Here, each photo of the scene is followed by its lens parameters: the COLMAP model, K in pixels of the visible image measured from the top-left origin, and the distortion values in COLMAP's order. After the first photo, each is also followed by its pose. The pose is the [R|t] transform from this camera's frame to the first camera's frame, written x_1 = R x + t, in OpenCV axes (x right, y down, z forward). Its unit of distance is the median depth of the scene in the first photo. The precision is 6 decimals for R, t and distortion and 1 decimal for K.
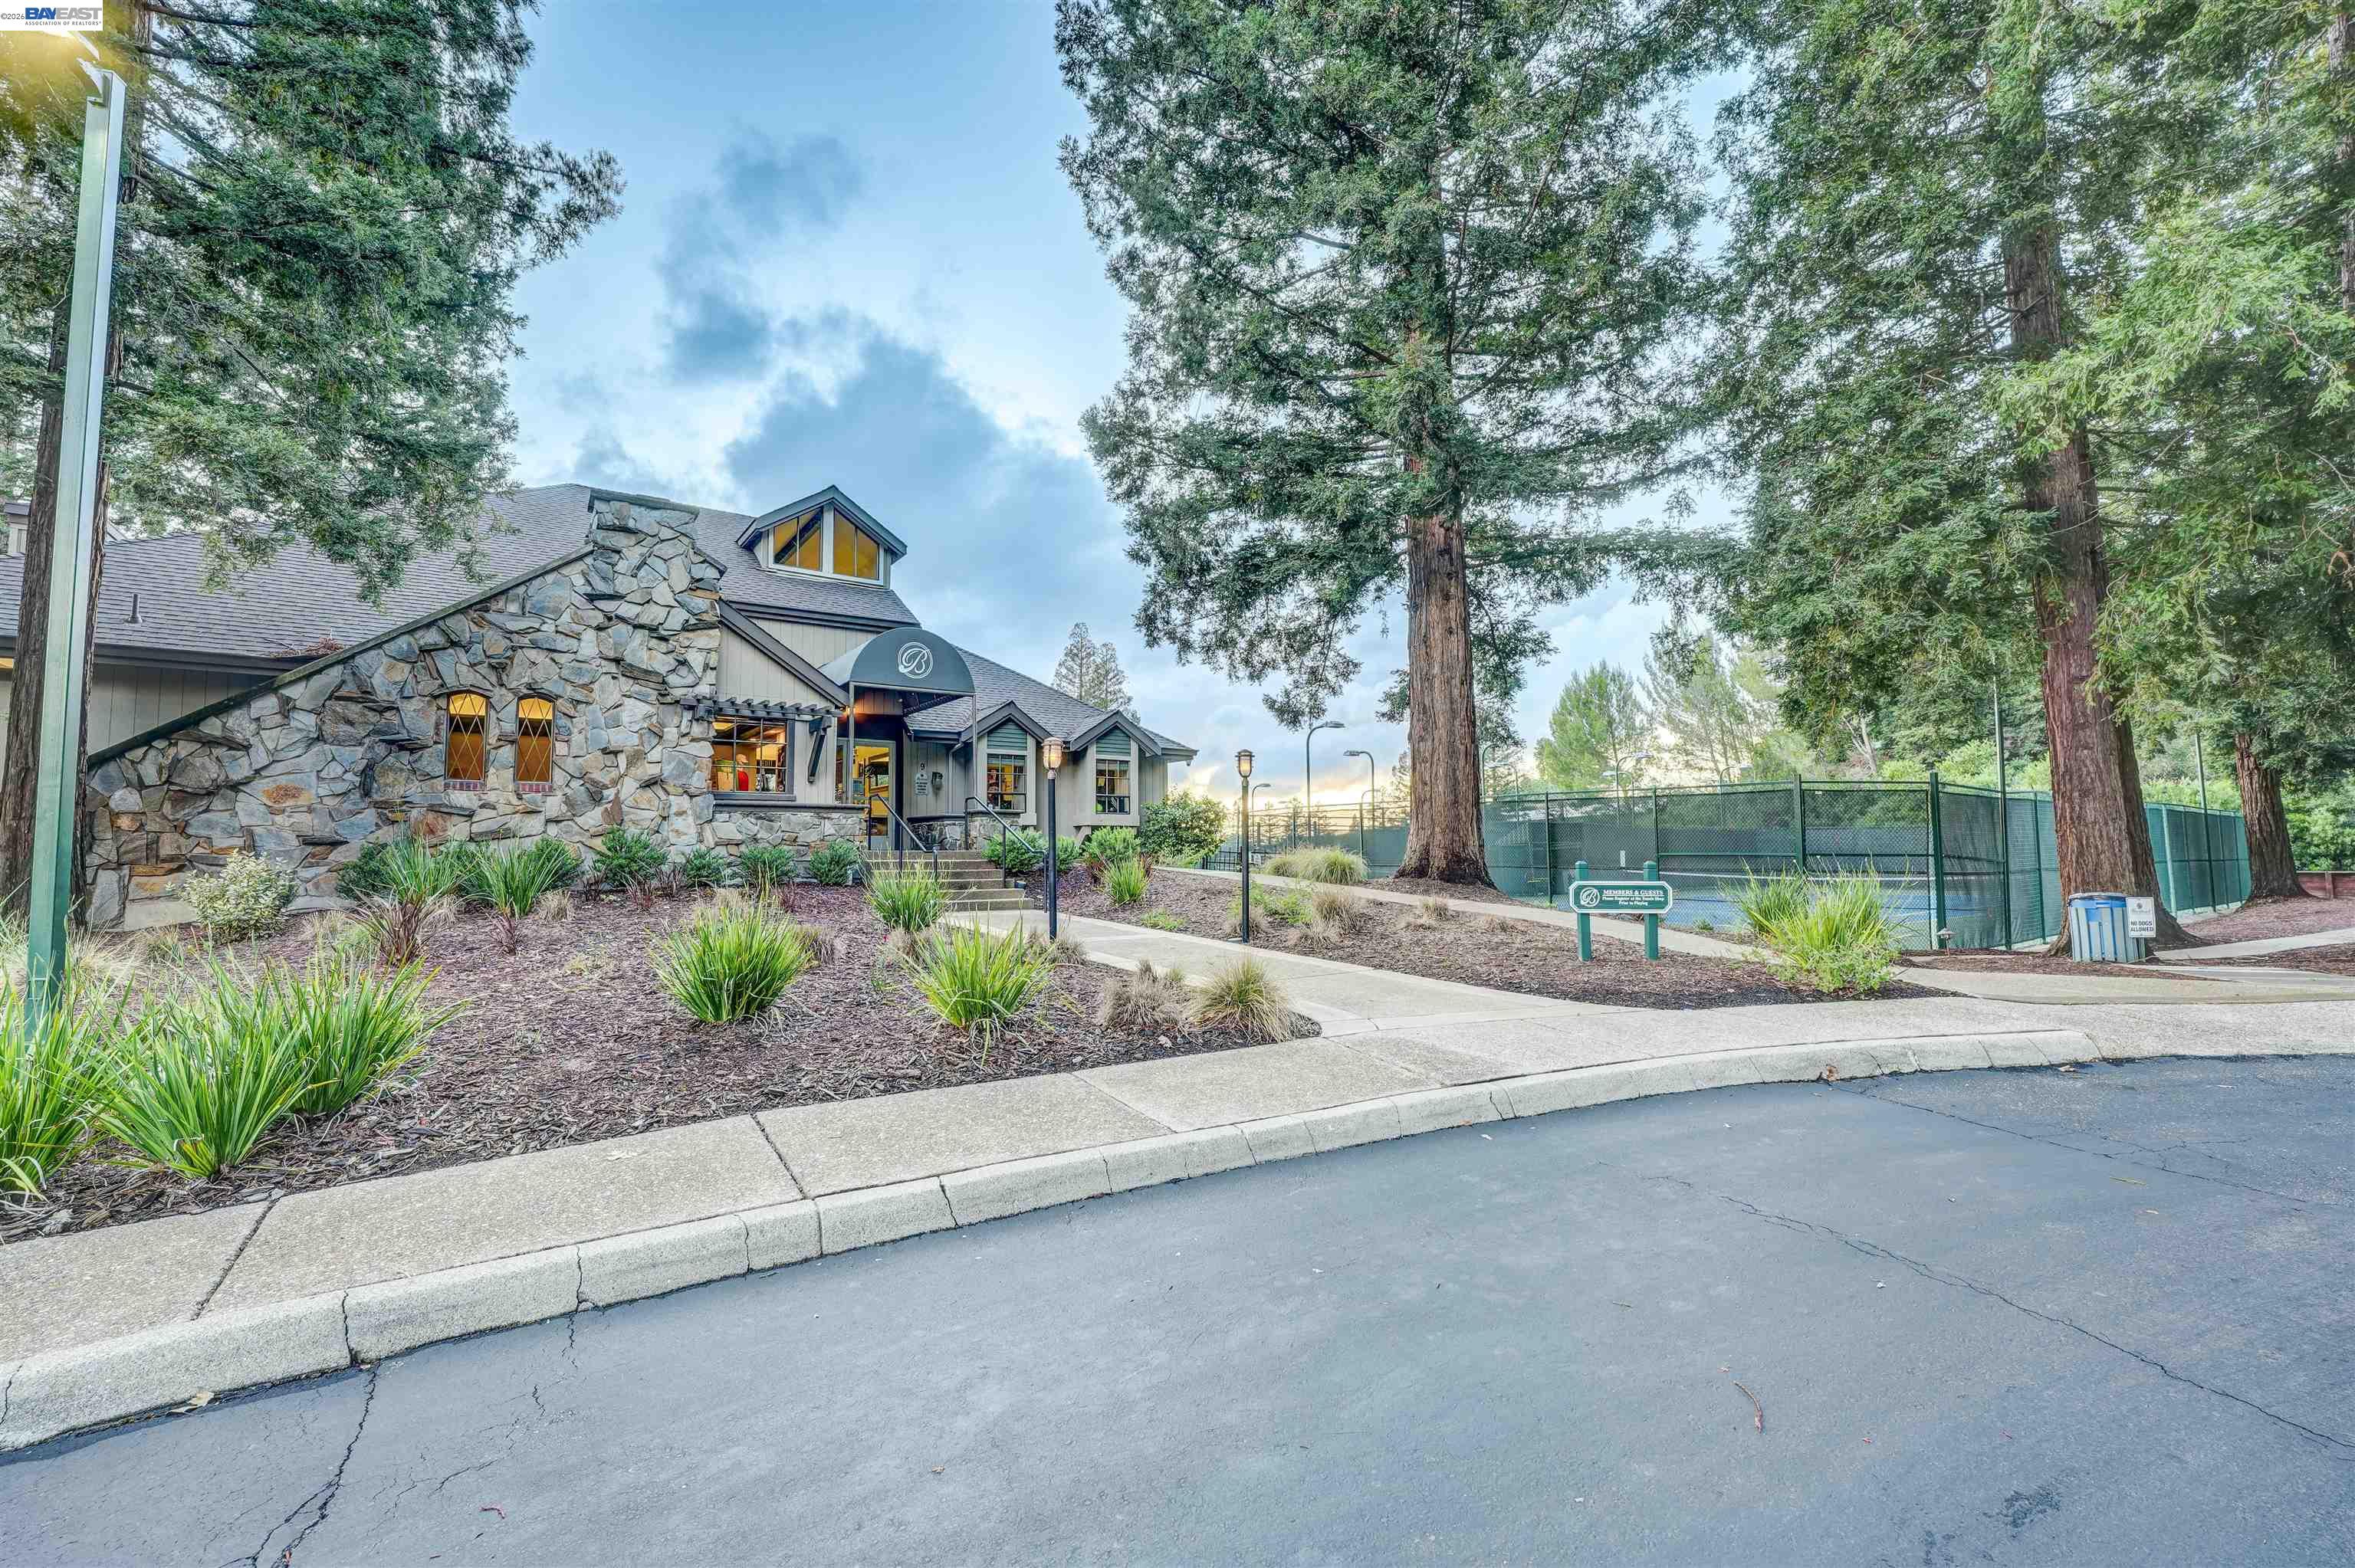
lens RADIAL K [[1005.4, 0, 1177.5], [0, 1005.4, 784.0], [0, 0, 1]] dist [-0.020676, 0.000495]
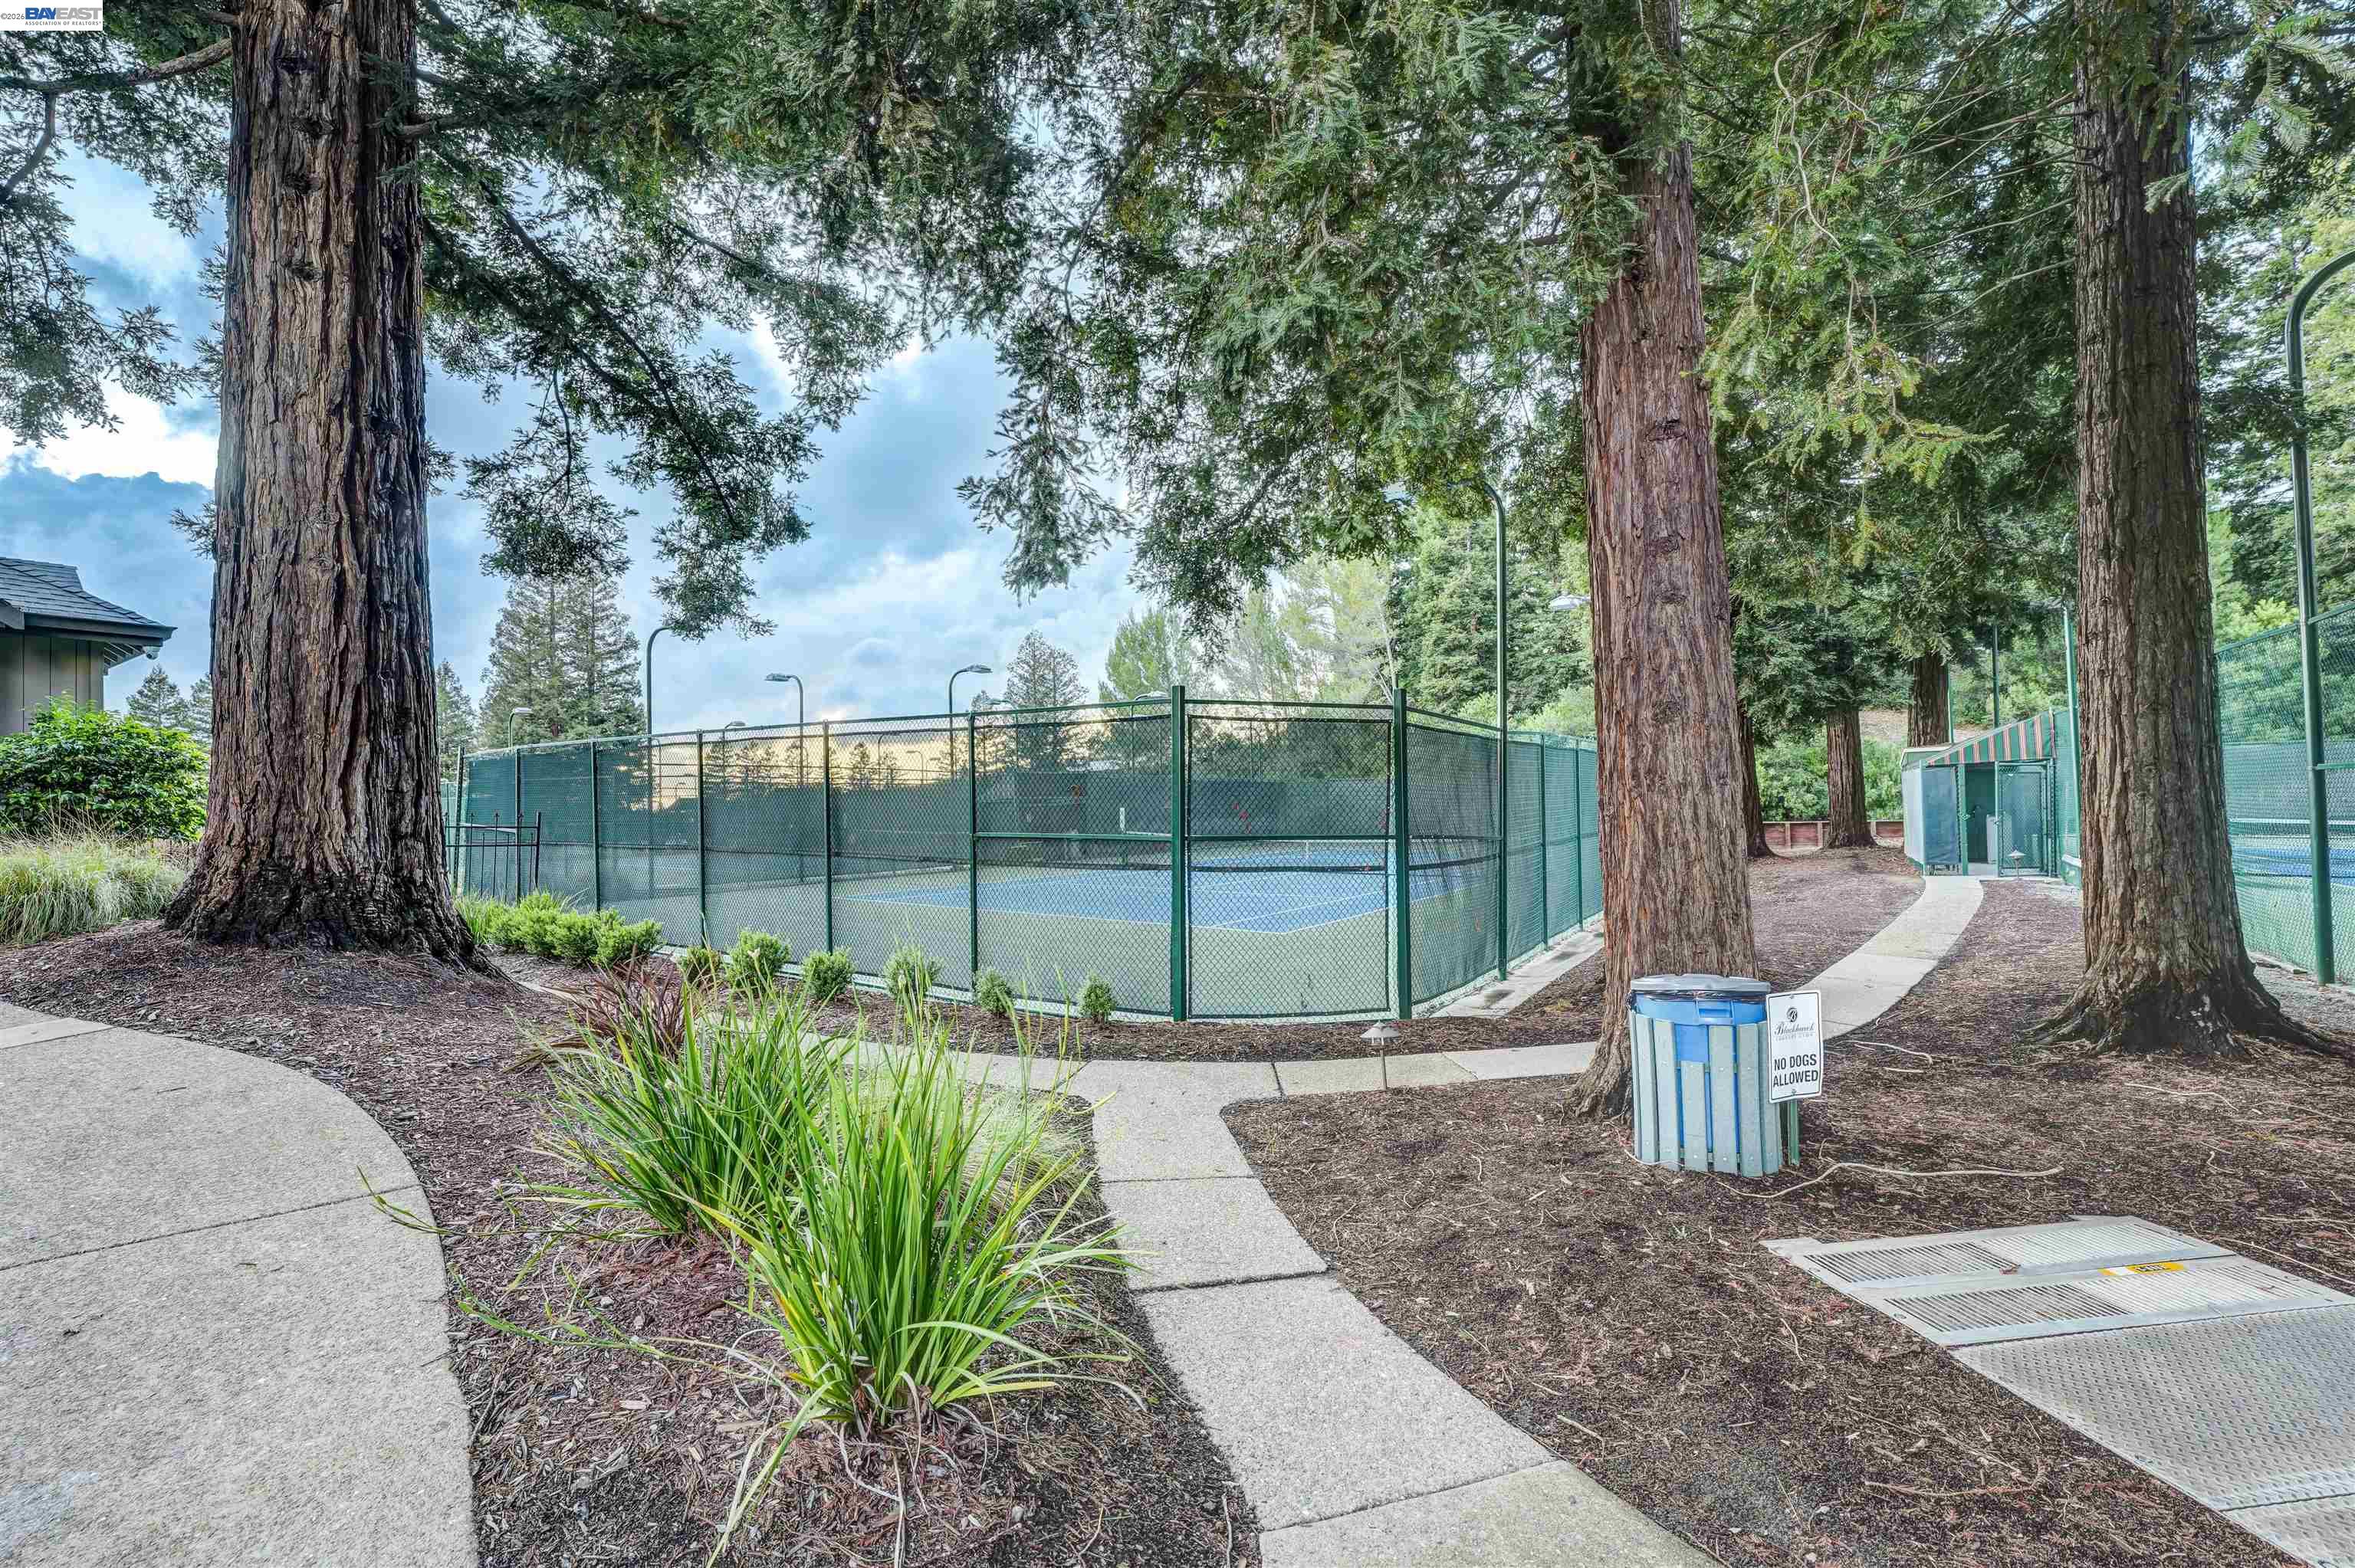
lens RADIAL K [[1005.4, 0, 1177.5], [0, 1005.4, 784.0], [0, 0, 1]] dist [-0.020676, 0.000495]
pose [[0.929974, -0.002038, 0.367620, 0.513931], [-0.016839, 0.998699, 0.048136, 0.019742], [-0.367239, -0.050956, 0.928730, 0.610362]]
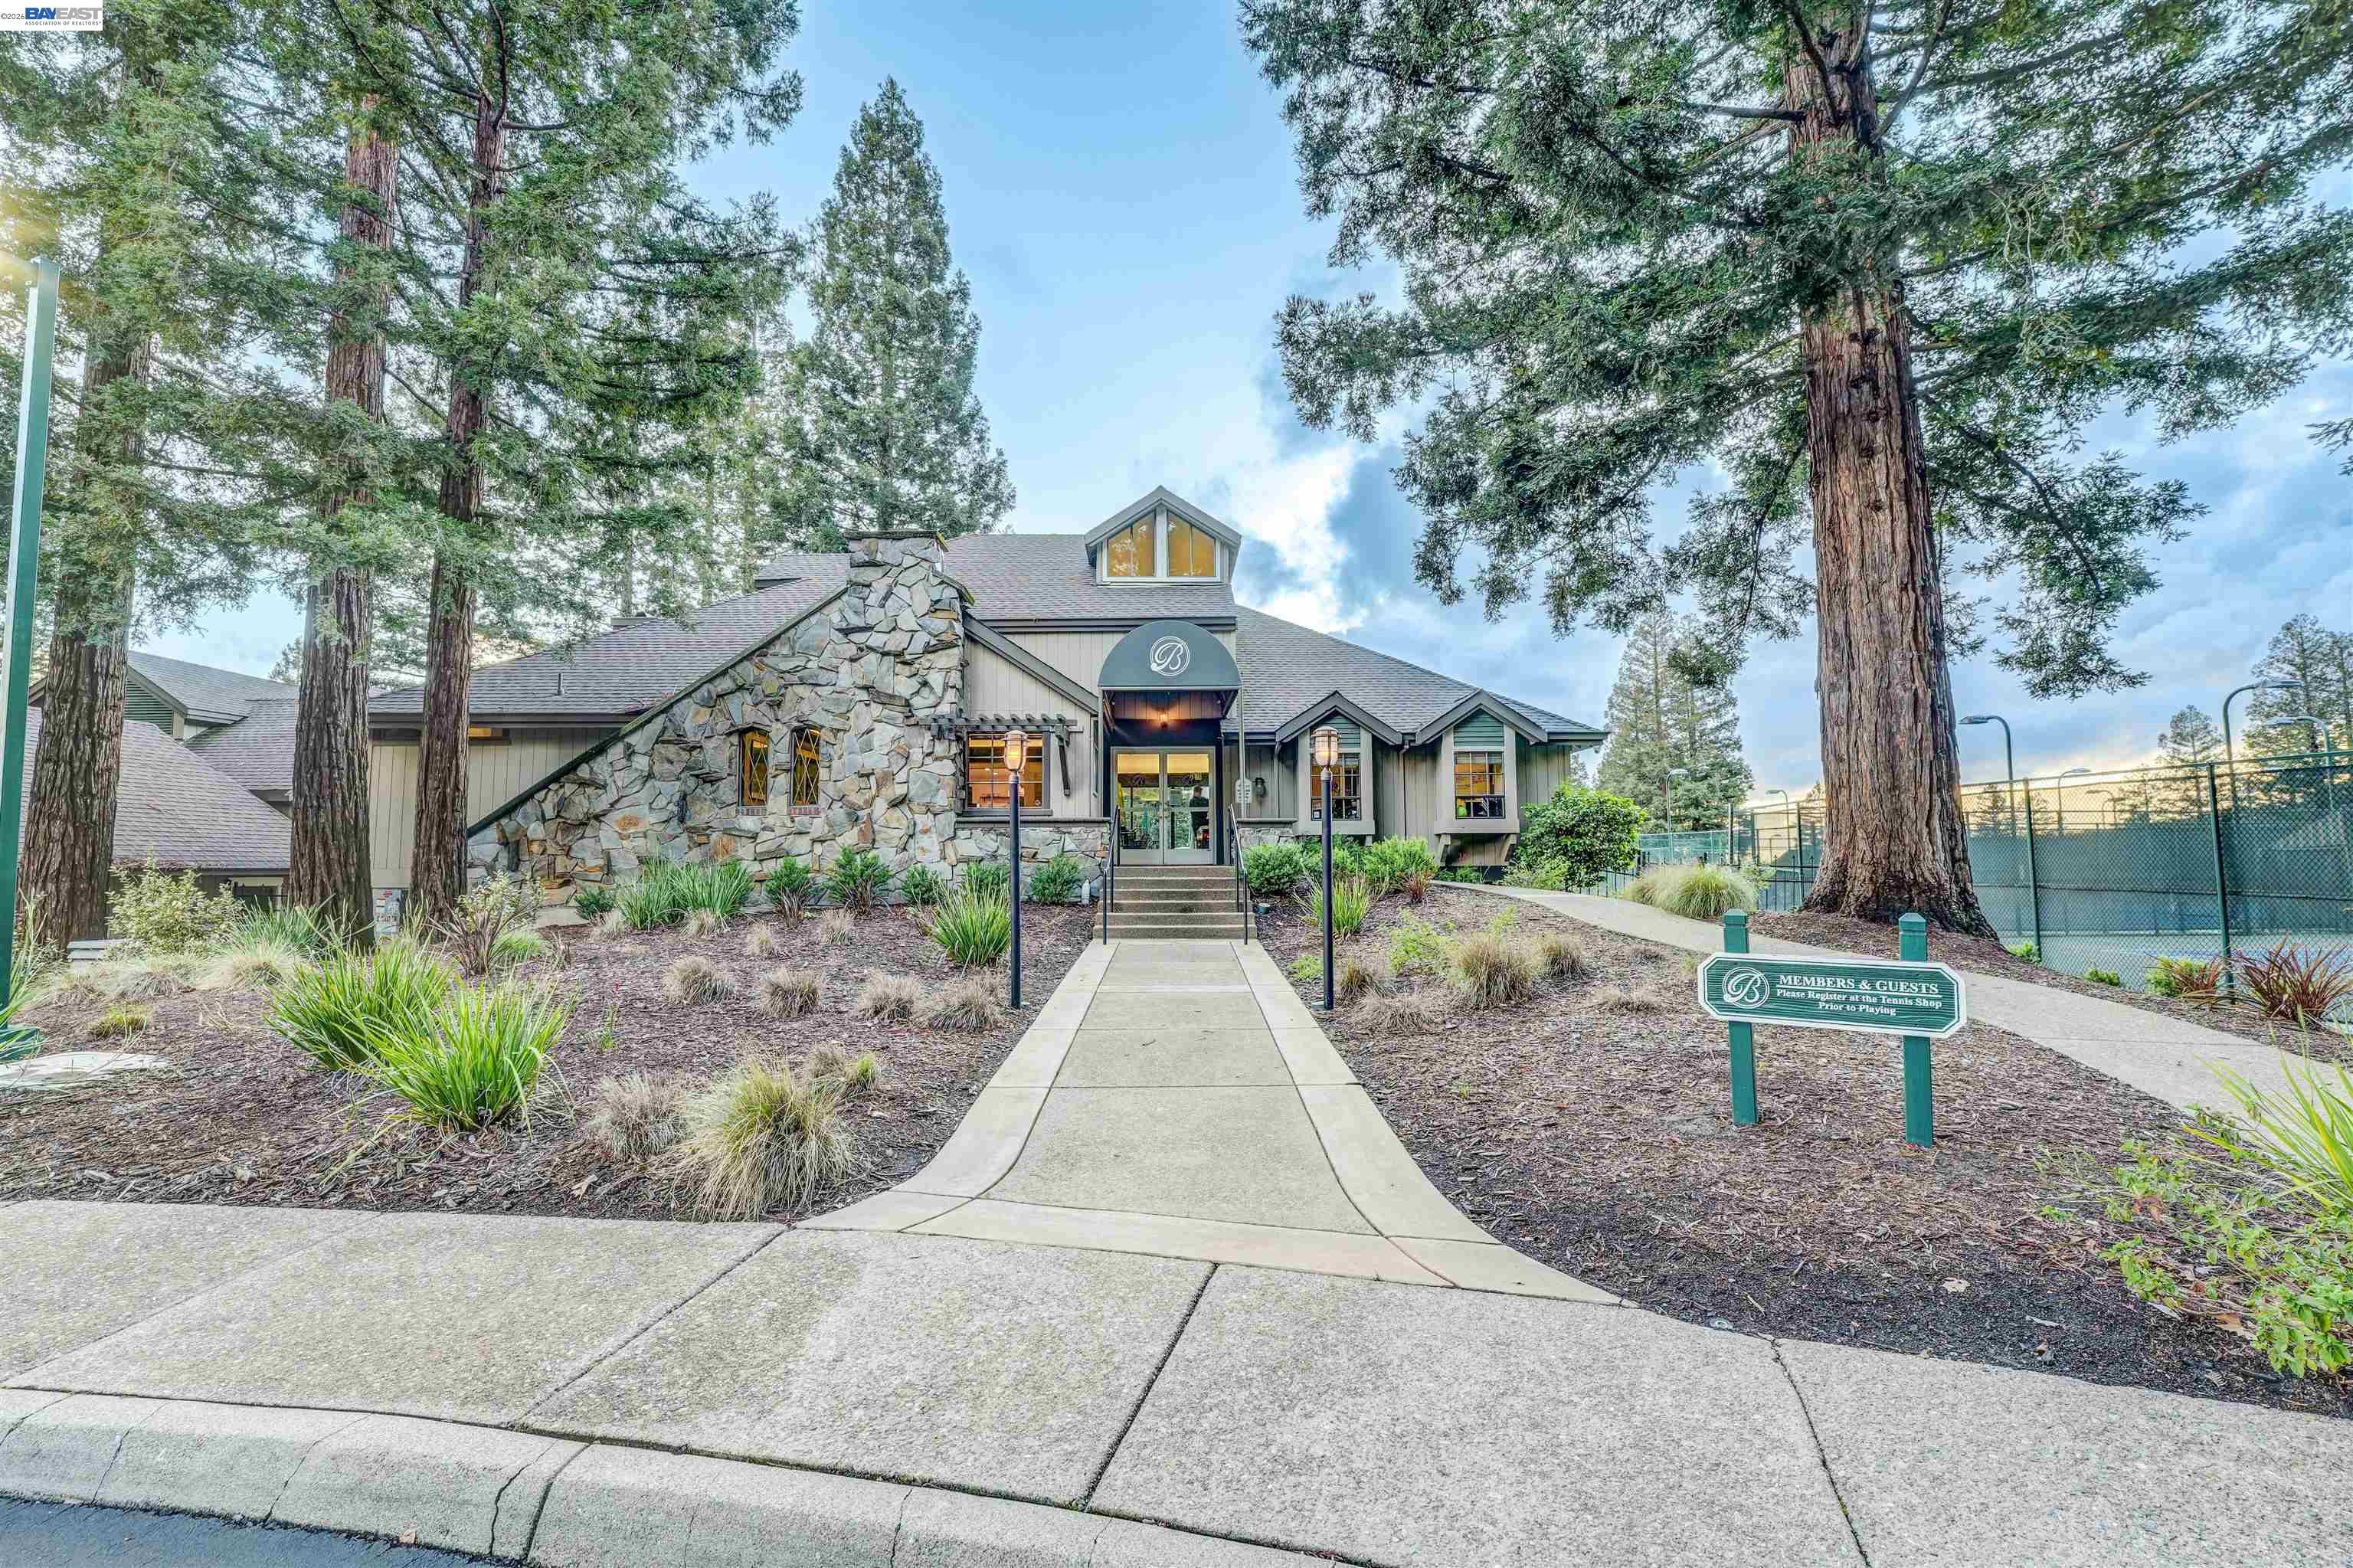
lens RADIAL K [[1004.7, 0, 1176.5], [0, 1004.7, 784.0], [0, 0, 1]] dist [-0.020676, 0.000495]
pose [[0.818876, -0.044174, -0.572268, 0.310683], [0.040703, 0.998993, -0.018870, 0.011185], [0.572525, -0.007841, 0.819850, 0.315083]]
